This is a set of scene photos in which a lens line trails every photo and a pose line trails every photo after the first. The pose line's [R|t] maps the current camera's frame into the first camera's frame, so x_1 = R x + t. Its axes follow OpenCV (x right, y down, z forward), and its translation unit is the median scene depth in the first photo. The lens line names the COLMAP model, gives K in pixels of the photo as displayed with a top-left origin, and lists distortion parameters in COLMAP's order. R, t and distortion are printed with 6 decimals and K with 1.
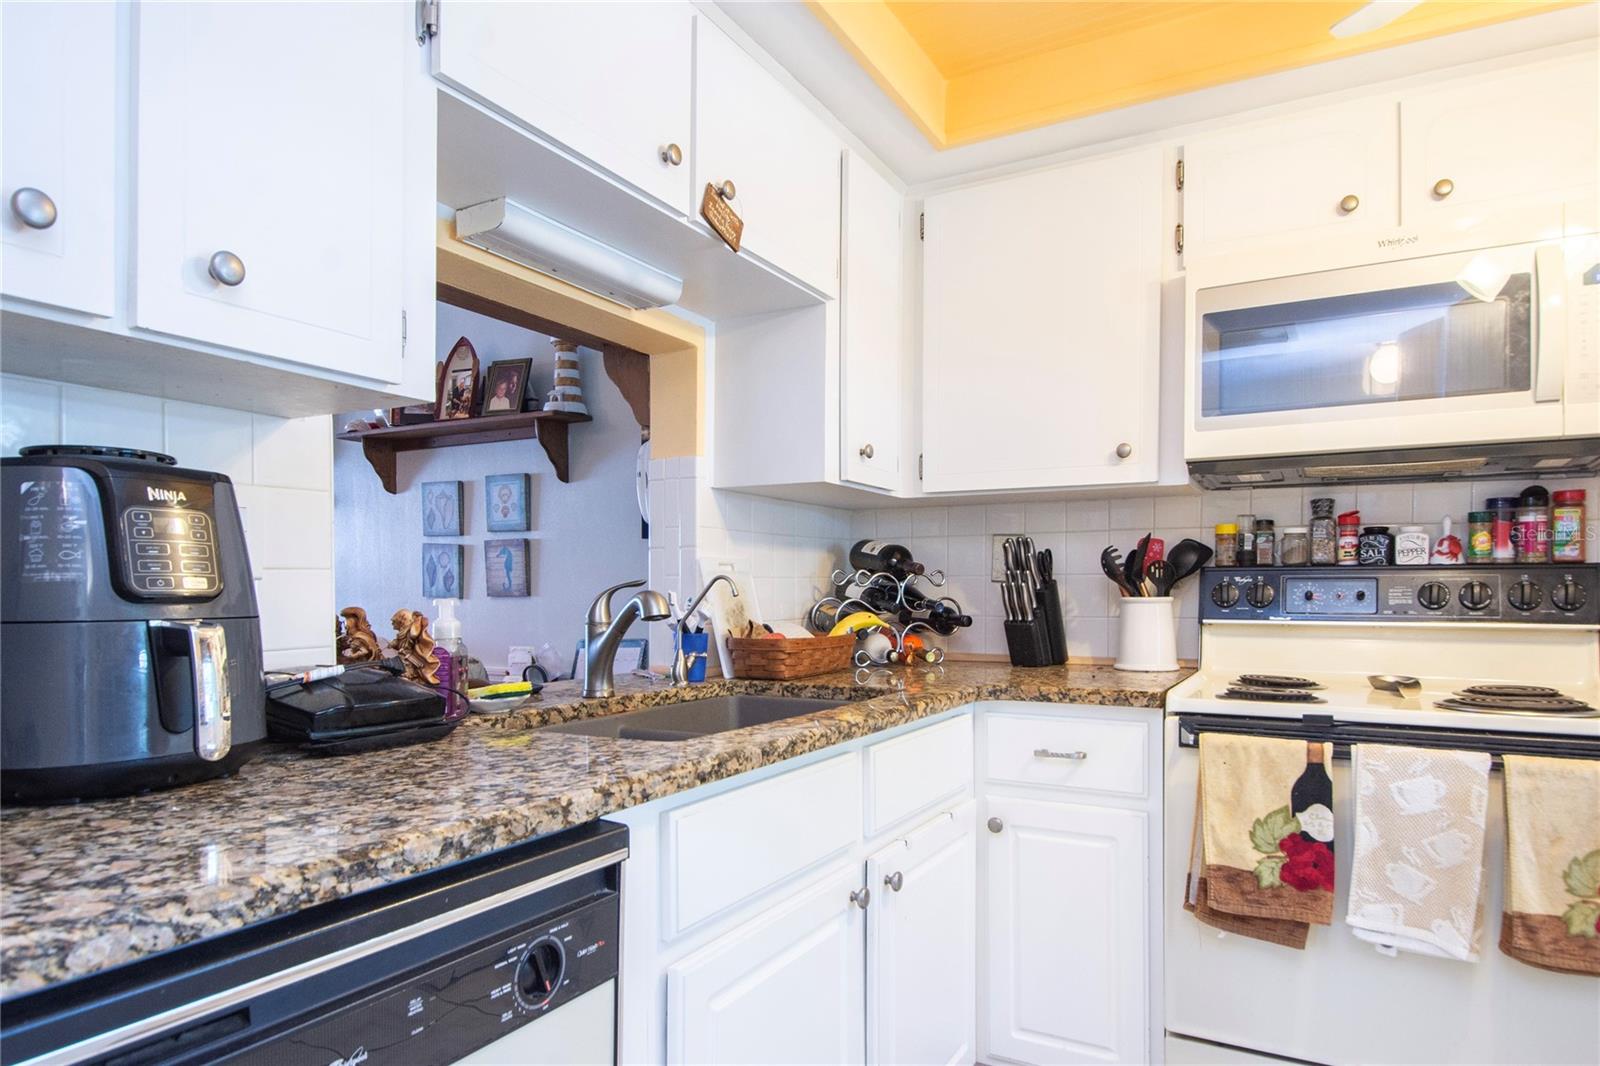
lens RADIAL K [[953.3, 0, 794.8], [0, 953.3, 599.8], [0, 0, 1]] dist [0.031885, -0.034054]
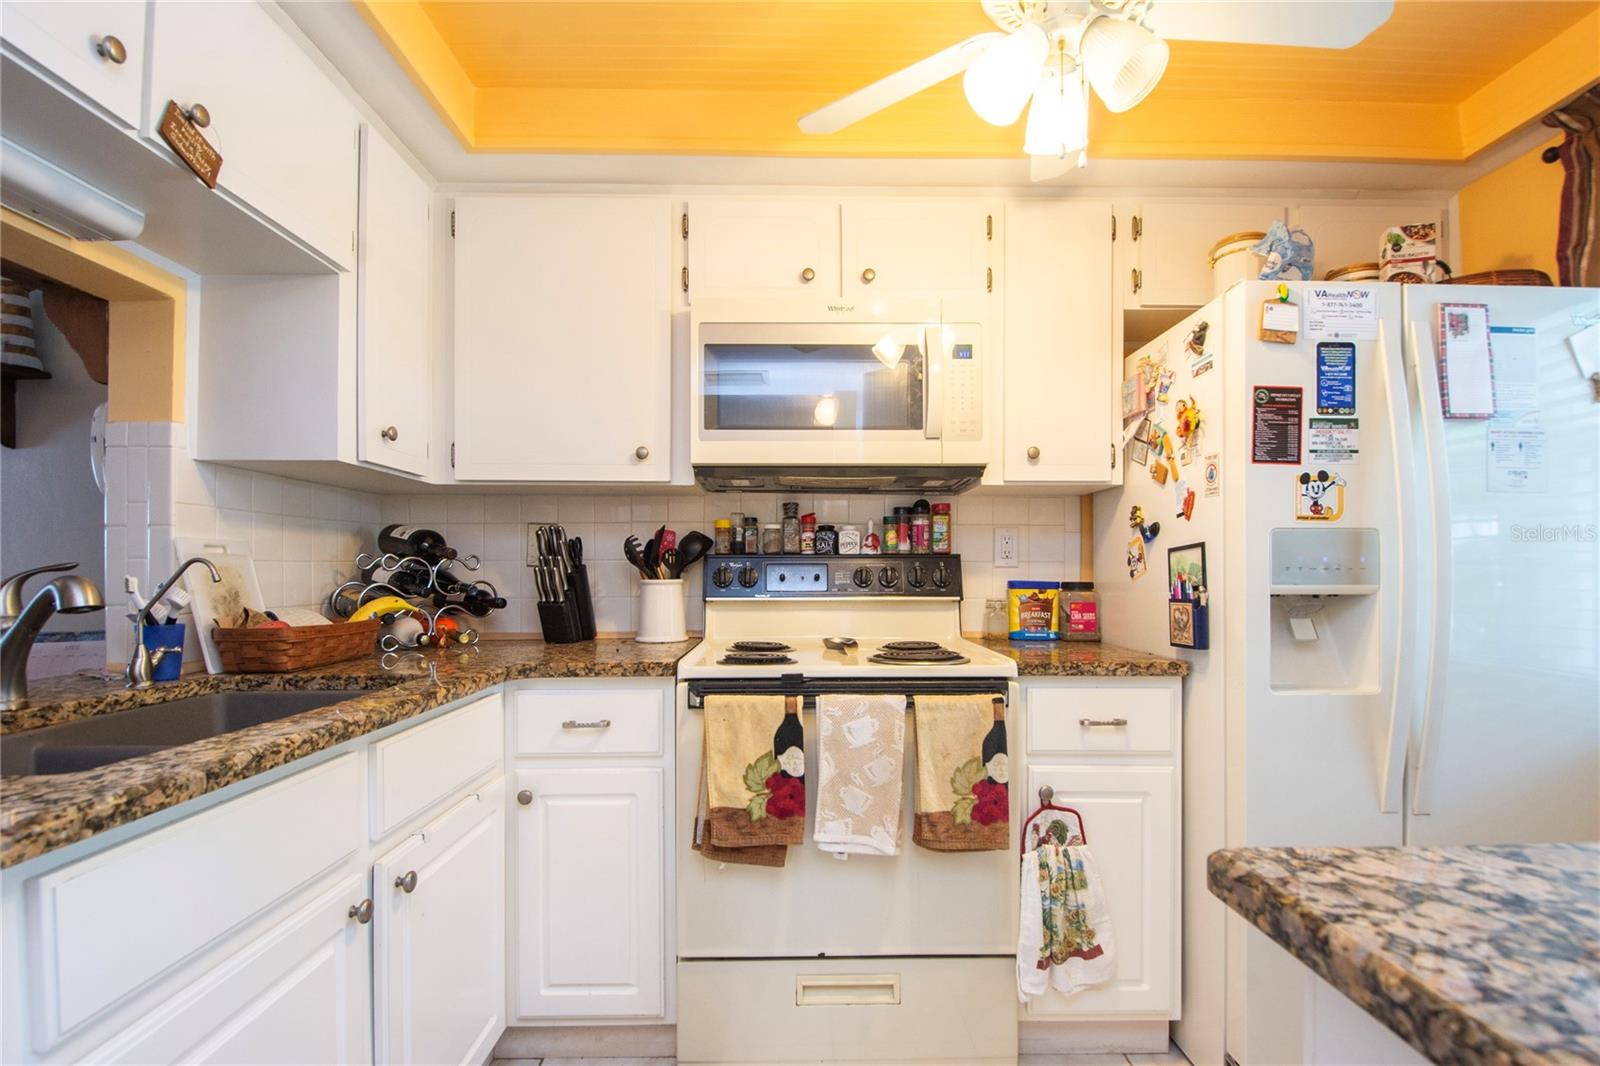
lens RADIAL K [[768.3, 0, 801.9], [0, 768.3, 569.0], [0, 0, 1]] dist [0.016193, -0.022872]
pose [[0.863269, 0.000638, 0.504743, 0.044559], [0.007470, 0.999874, -0.014040, -0.001382], [-0.504688, 0.015891, 0.863155, 0.110207]]
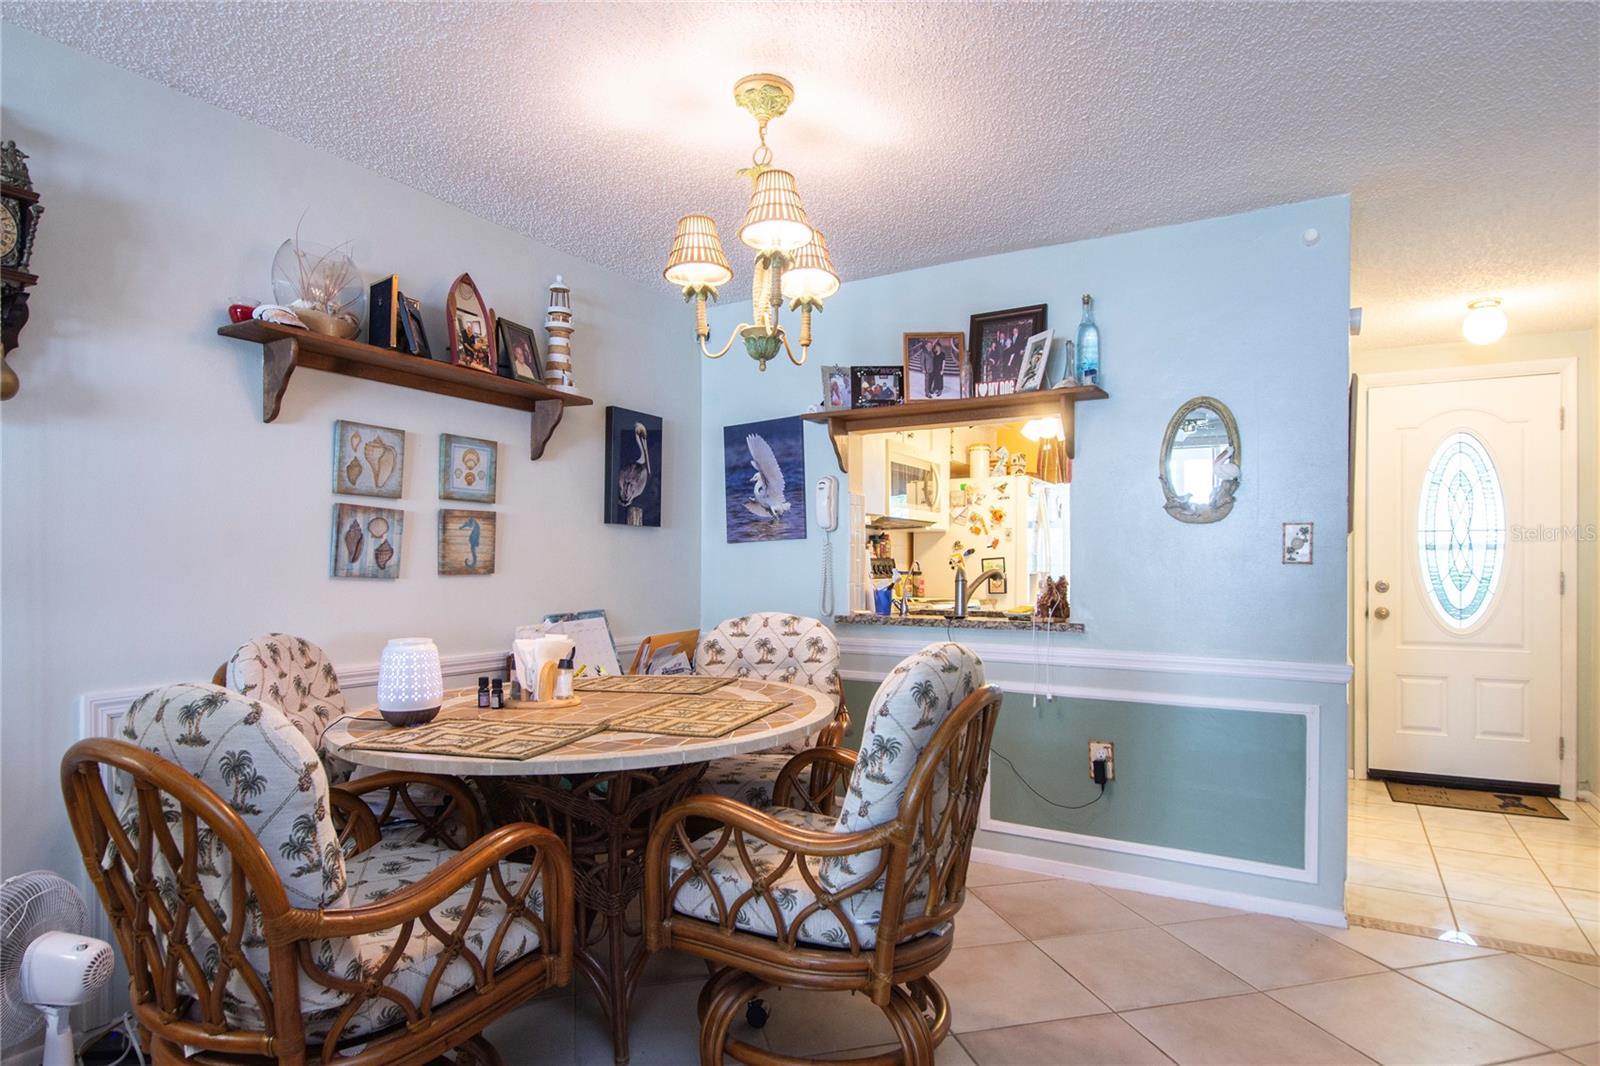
lens RADIAL K [[845.3, 0, 803.1], [0, 845.3, 561.8], [0, 0, 1]] dist [0.000129, -0.000078]
pose [[0.036943, 0.004951, 0.999305, -1.910569], [0.007949, 0.999955, -0.005249, -0.015007], [-0.999286, 0.008138, 0.036902, 1.172602]]
